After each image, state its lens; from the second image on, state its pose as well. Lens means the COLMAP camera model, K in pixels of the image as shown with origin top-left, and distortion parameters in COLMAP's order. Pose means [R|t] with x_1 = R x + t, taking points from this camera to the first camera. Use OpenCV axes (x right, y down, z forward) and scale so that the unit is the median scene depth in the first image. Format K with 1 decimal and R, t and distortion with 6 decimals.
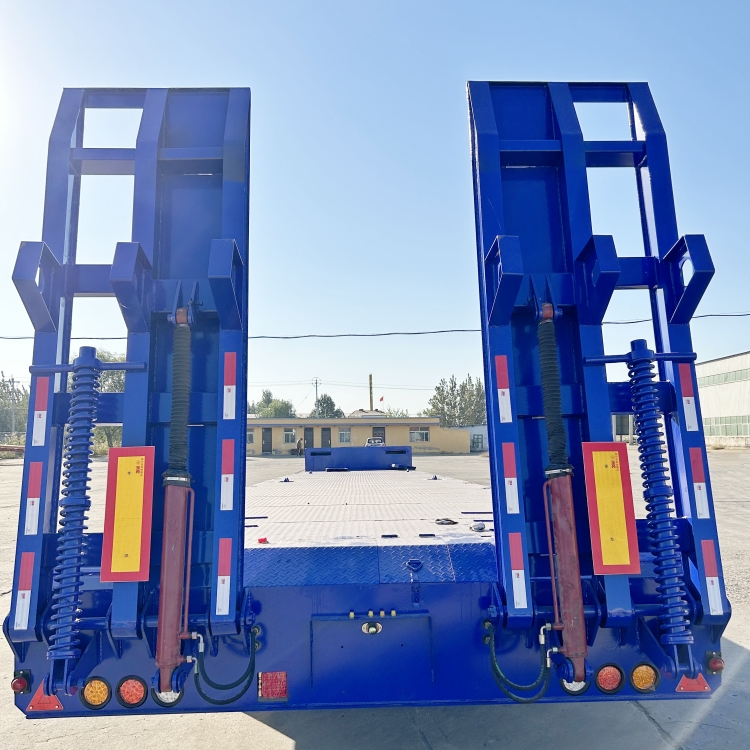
lens RADIAL K [[732.1, 0, 374.4], [0, 732.1, 407.5], [0, 0, 1]] dist [0.019603, 0.003225]
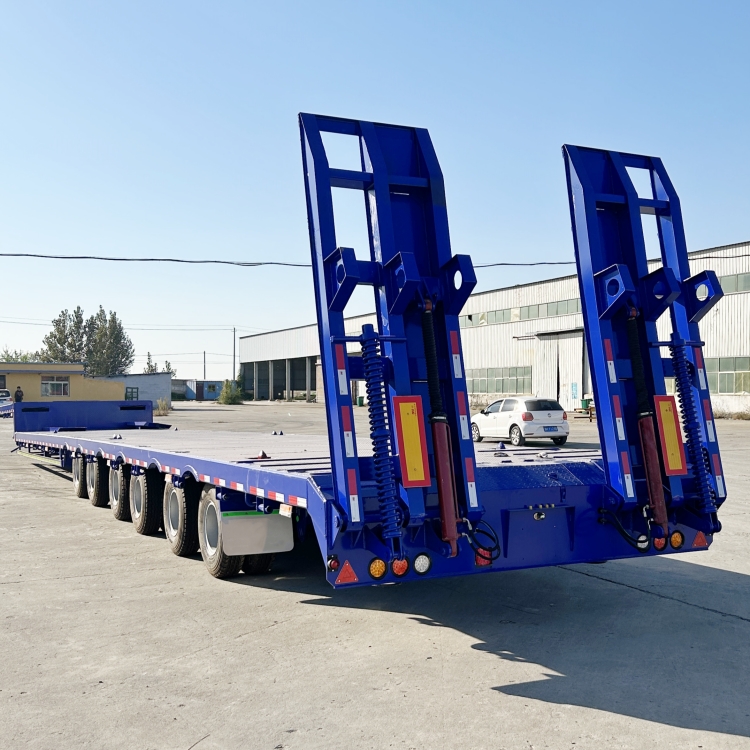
lens RADIAL K [[970.8, 0, 375.0], [0, 970.8, 375.0], [0, 0, 1]] dist [0.102508, -0.233524]
pose [[0.908032, 0.018226, 0.418505, -1.128074], [-0.028116, 0.999452, 0.017475, -0.017929], [-0.417957, -0.027634, 0.908046, -0.667692]]
